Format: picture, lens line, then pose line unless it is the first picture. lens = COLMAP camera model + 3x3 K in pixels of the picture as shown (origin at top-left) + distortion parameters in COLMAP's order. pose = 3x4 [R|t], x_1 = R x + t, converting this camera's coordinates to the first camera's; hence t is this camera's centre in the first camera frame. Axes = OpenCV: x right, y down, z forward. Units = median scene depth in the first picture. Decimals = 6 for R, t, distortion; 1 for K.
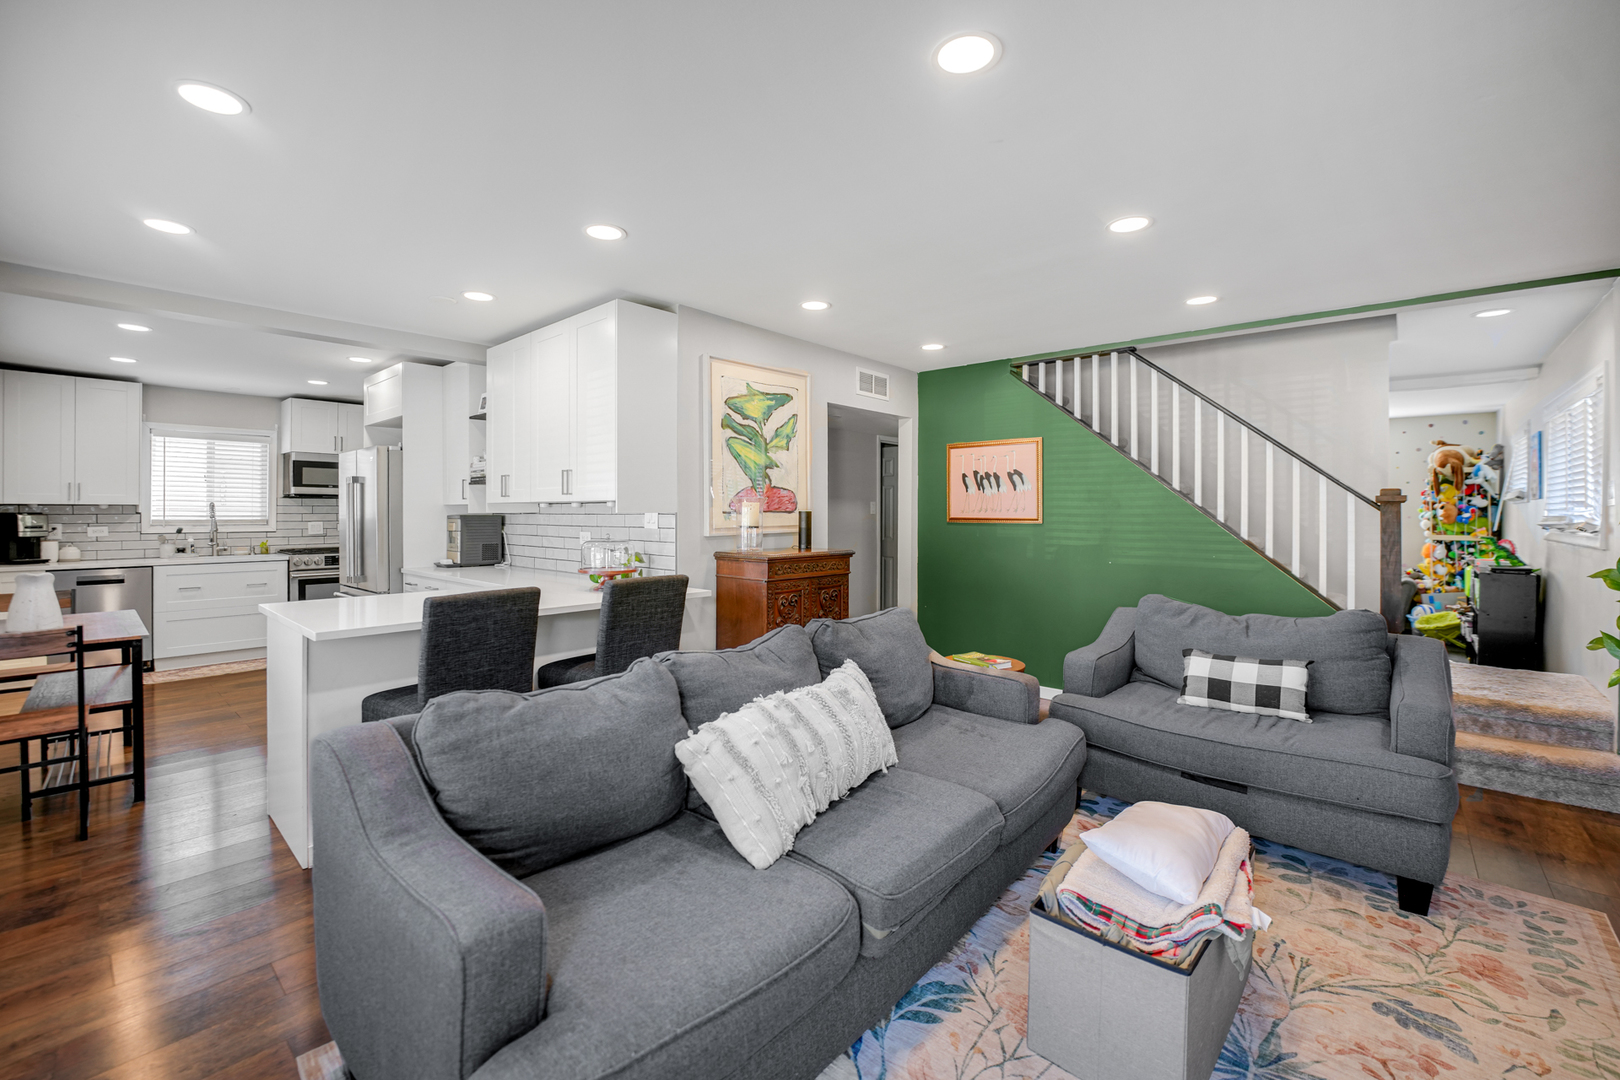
lens RADIAL K [[678.7, 0, 812.1], [0, 678.7, 511.7], [0, 0, 1]] dist [-0.032992, 0.000100]
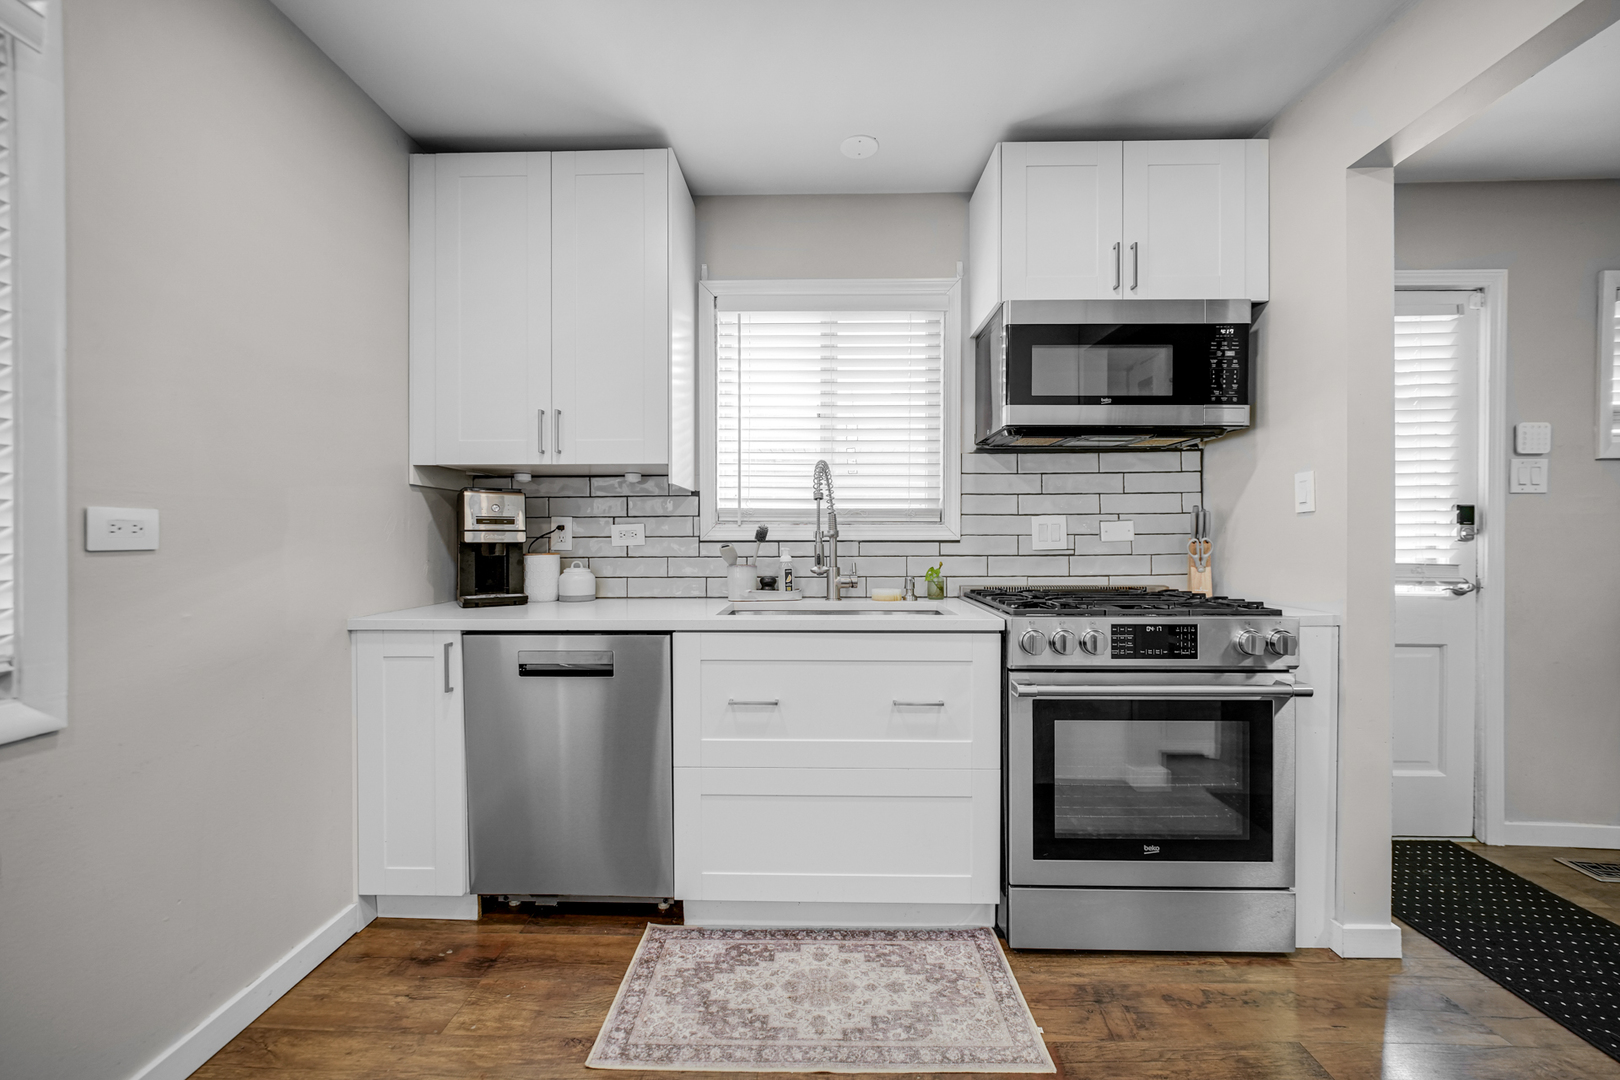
lens RADIAL K [[666.0, 0, 806.0], [0, 666.0, 544.6], [0, 0, 1]] dist [-0.032833, -0.000060]
pose [[0.642151, 0.003589, -0.766570, -0.572206], [0.001983, 0.999978, 0.006343, 0.029521], [0.766576, -0.005593, 0.642129, 0.687567]]
